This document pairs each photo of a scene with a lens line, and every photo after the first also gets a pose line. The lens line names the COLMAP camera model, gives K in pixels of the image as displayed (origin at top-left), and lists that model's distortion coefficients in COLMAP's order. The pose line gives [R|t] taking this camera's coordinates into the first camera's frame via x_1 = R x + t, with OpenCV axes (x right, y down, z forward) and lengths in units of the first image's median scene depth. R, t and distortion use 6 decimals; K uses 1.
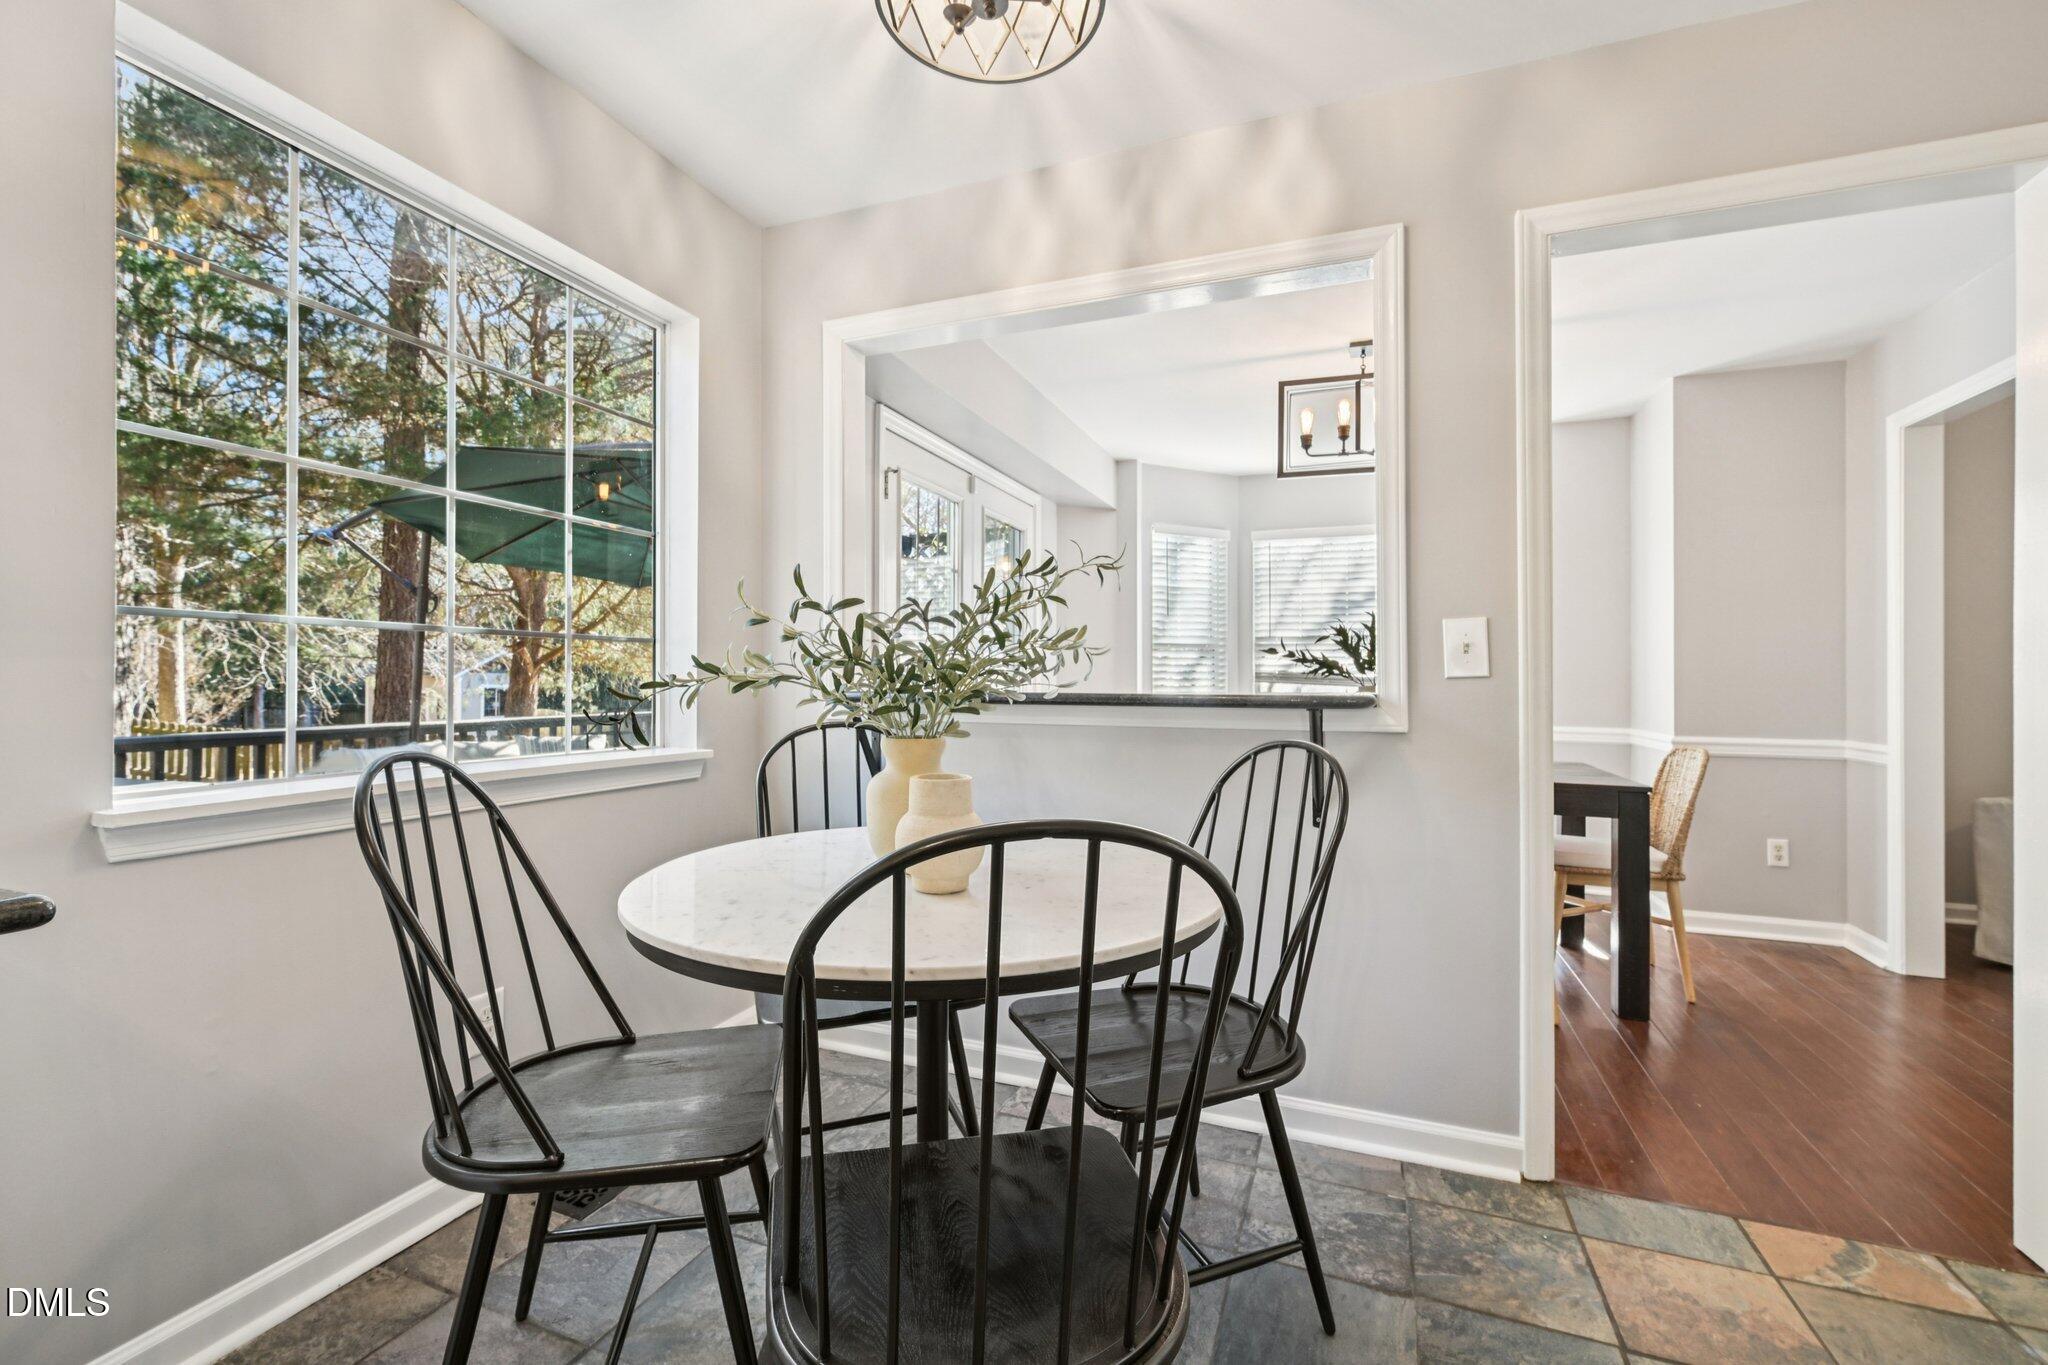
lens RADIAL K [[864.8, 0, 1019.9], [0, 864.8, 673.6], [0, 0, 1]] dist [-0.001192, -0.000039]
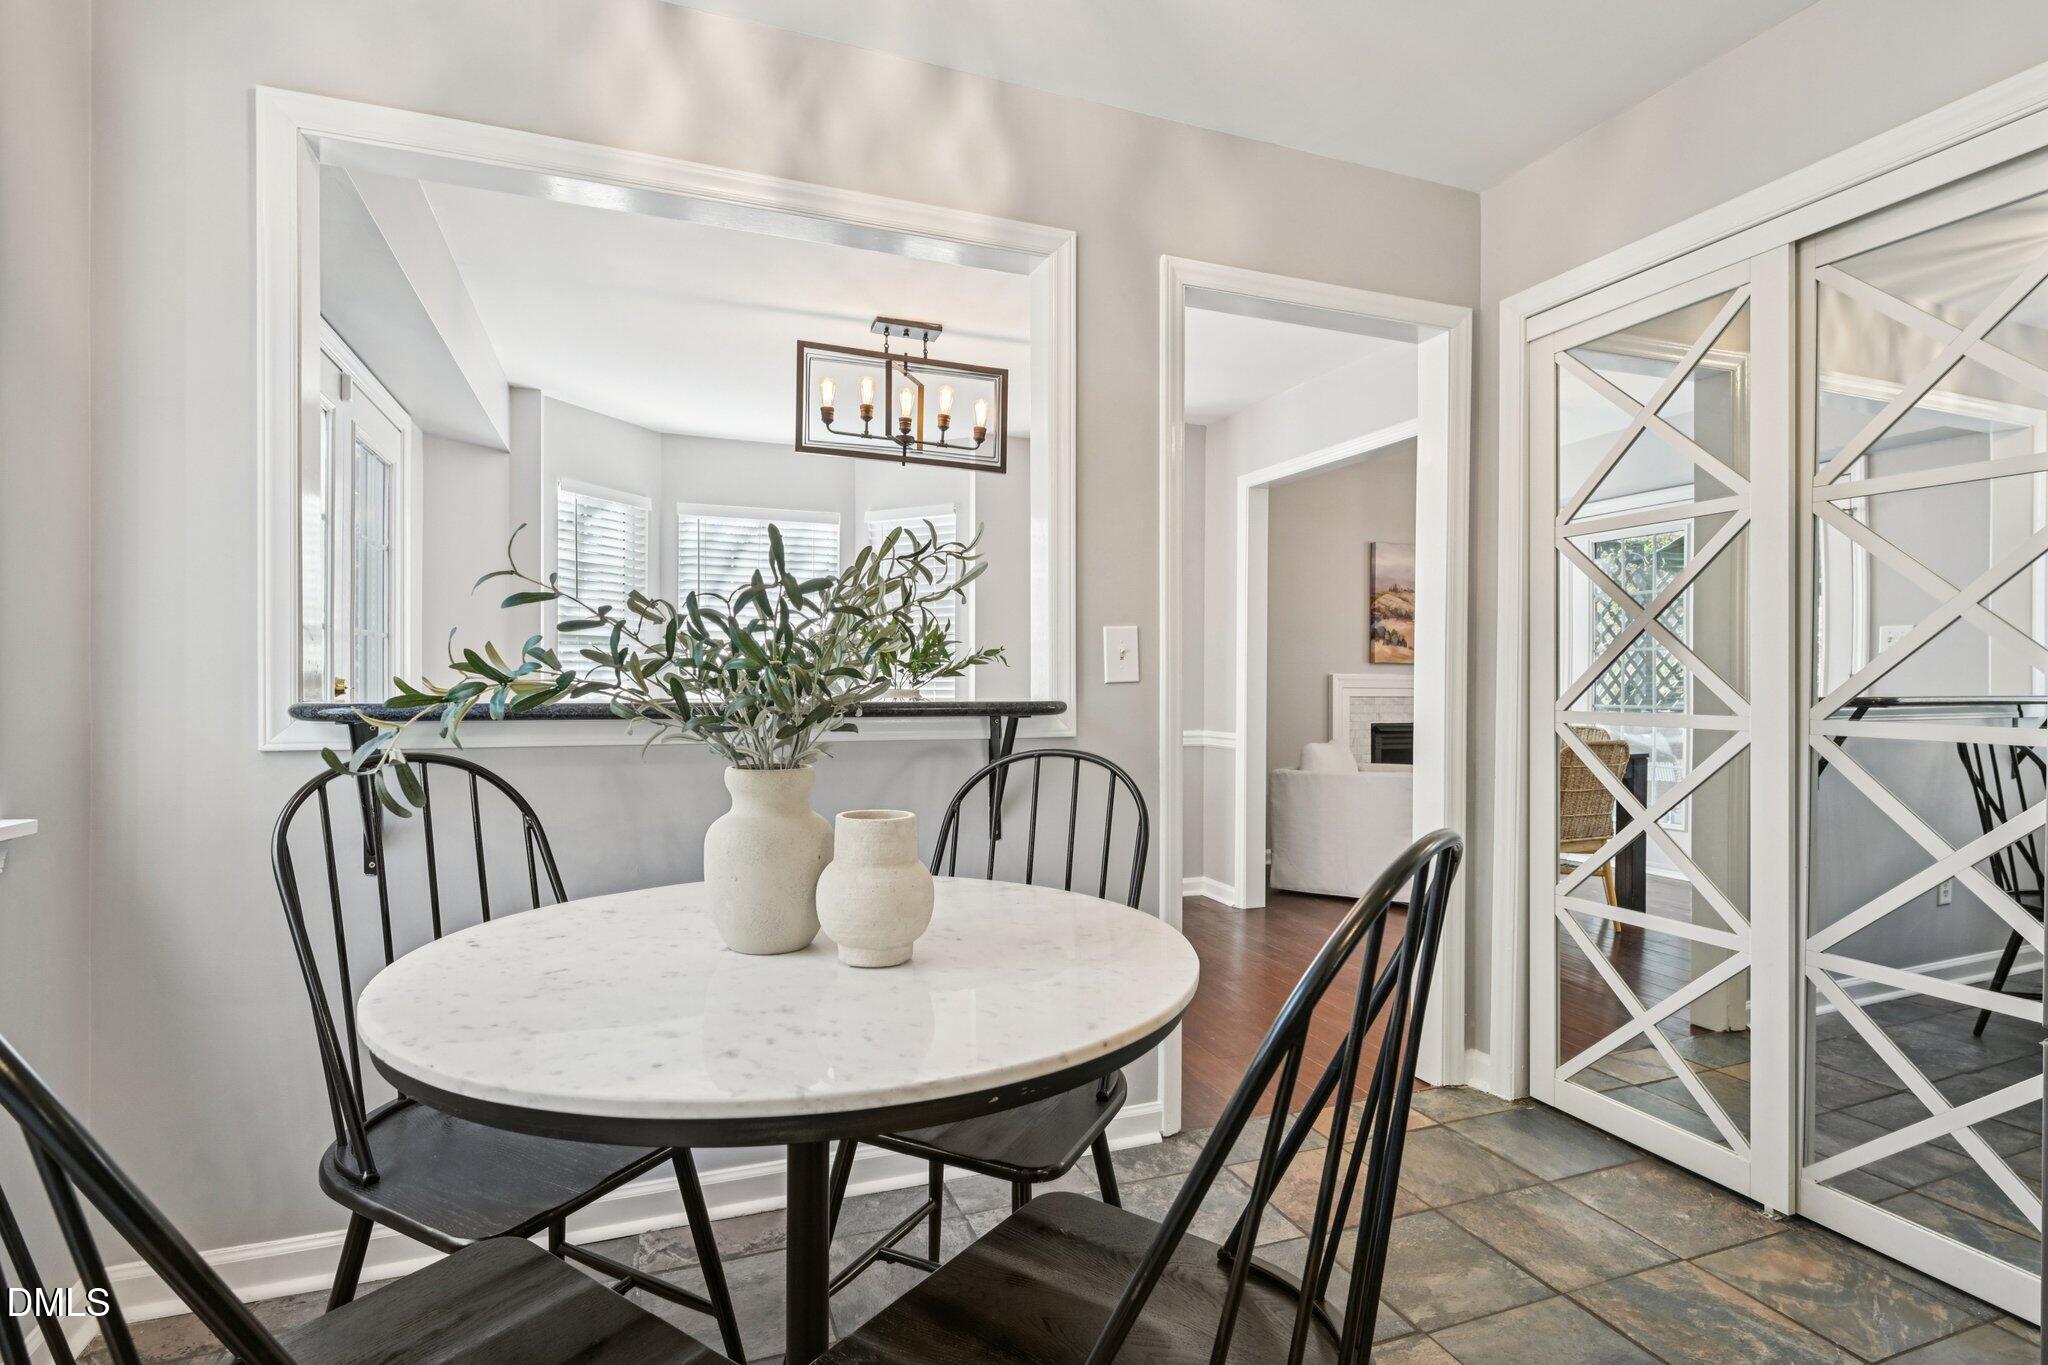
lens RADIAL K [[1010.6, 0, 1040.8], [0, 1010.6, 679.6], [0, 0, 1]] dist [0.003693, -0.000444]
pose [[0.737970, -0.000546, 0.674833, -0.337015], [-0.004100, 0.999978, 0.005293, -0.004186], [-0.674821, -0.006673, 0.737951, 0.132709]]
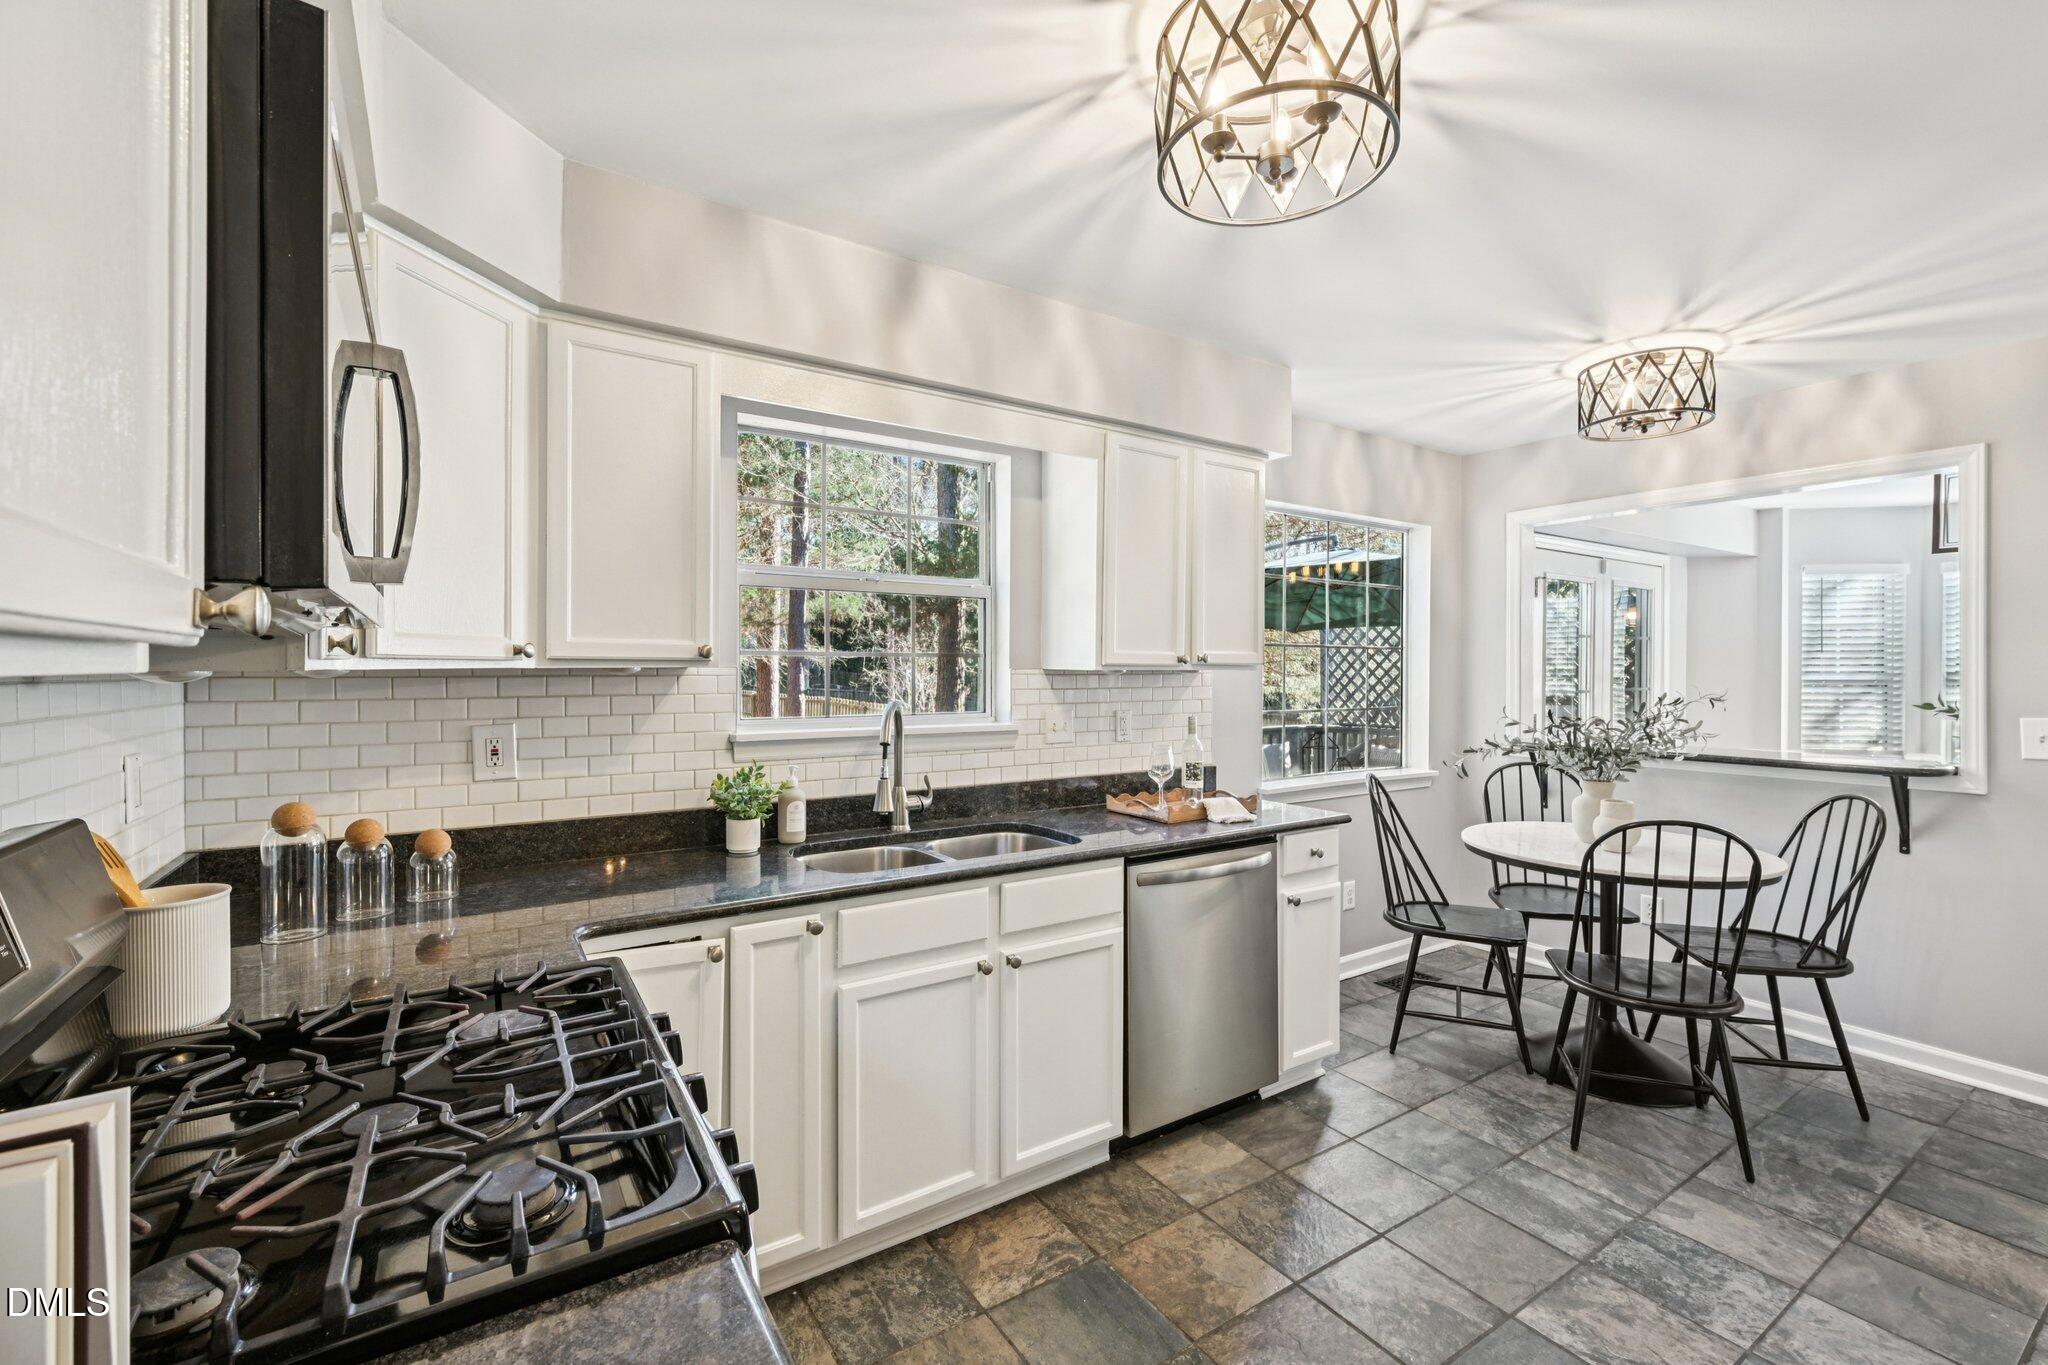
lens RADIAL K [[864.8, 0, 1028.5], [0, 864.8, 678.0], [0, 0, 1]] dist [-0.001192, -0.000039]
pose [[0.819452, 0.004497, -0.573131, -0.033851], [0.002528, 0.999931, 0.011459, -0.130508], [0.573143, -0.010839, 0.819384, -0.970237]]
